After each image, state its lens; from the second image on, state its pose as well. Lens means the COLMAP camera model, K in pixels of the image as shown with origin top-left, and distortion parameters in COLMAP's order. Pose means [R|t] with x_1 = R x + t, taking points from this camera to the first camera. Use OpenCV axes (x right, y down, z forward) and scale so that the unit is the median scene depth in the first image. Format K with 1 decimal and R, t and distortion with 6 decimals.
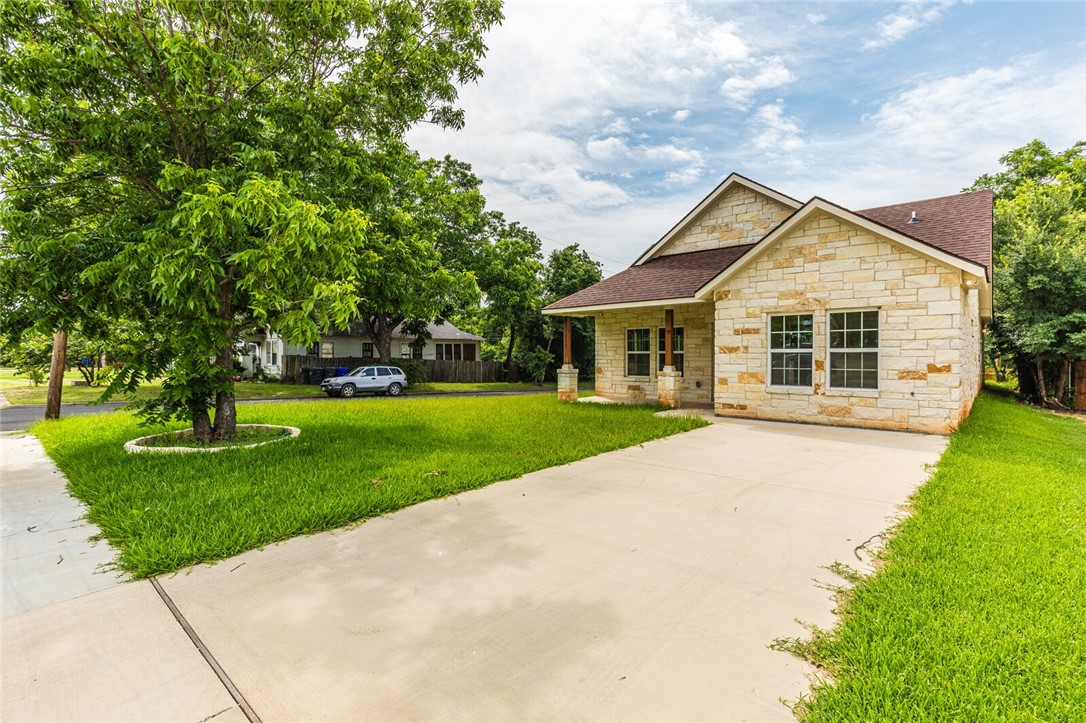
lens RADIAL K [[523.0, 0, 534.9], [0, 523.0, 358.1], [0, 0, 1]] dist [0.005082, 0.001372]
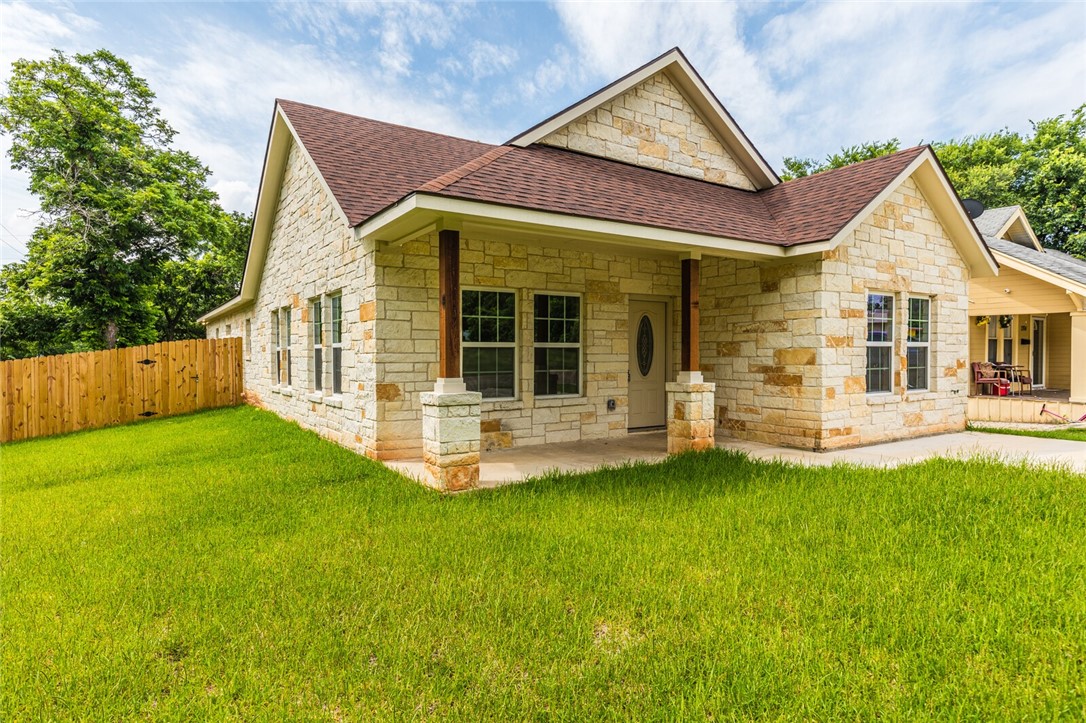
lens RADIAL K [[626.3, 0, 540.8], [0, 626.3, 359.1], [0, 0, 1]] dist [0.000091, -0.000001]
pose [[0.216919, -0.010069, 0.976138, -0.316025], [0.007968, 0.999932, 0.008544, -0.003013], [-0.976157, 0.005925, 0.216984, 0.871620]]
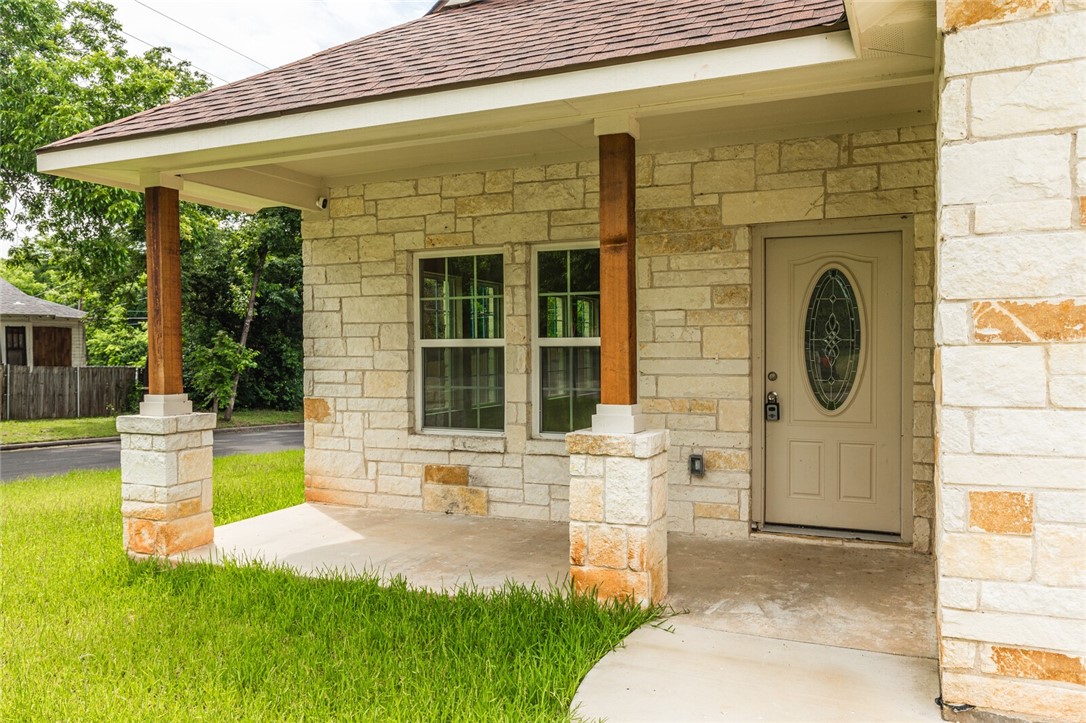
lens RADIAL K [[837.6, 0, 567.2], [0, 837.6, 359.2], [0, 0, 1]] dist [0.006863, -0.001534]
pose [[0.940007, -0.009399, 0.341027, 0.105002], [0.007679, 0.999950, 0.006392, -0.005010], [-0.341070, -0.003390, 0.940032, 0.594181]]
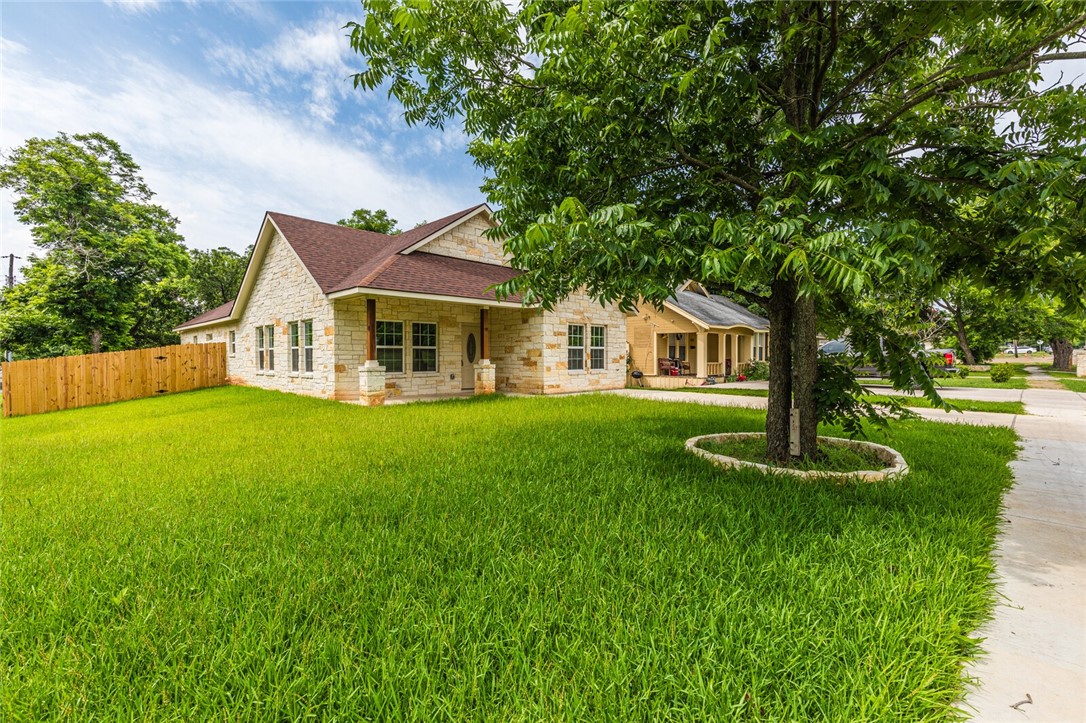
lens RADIAL K [[489.5, 0, 546.5], [0, 489.5, 359.9], [0, 0, 1]] dist [0.009707, -0.000619]
pose [[0.001019, -0.008584, 0.999963, -0.686463], [0.008042, 0.999931, 0.008575, 0.006888], [-0.999967, 0.008033, 0.001088, 0.747133]]
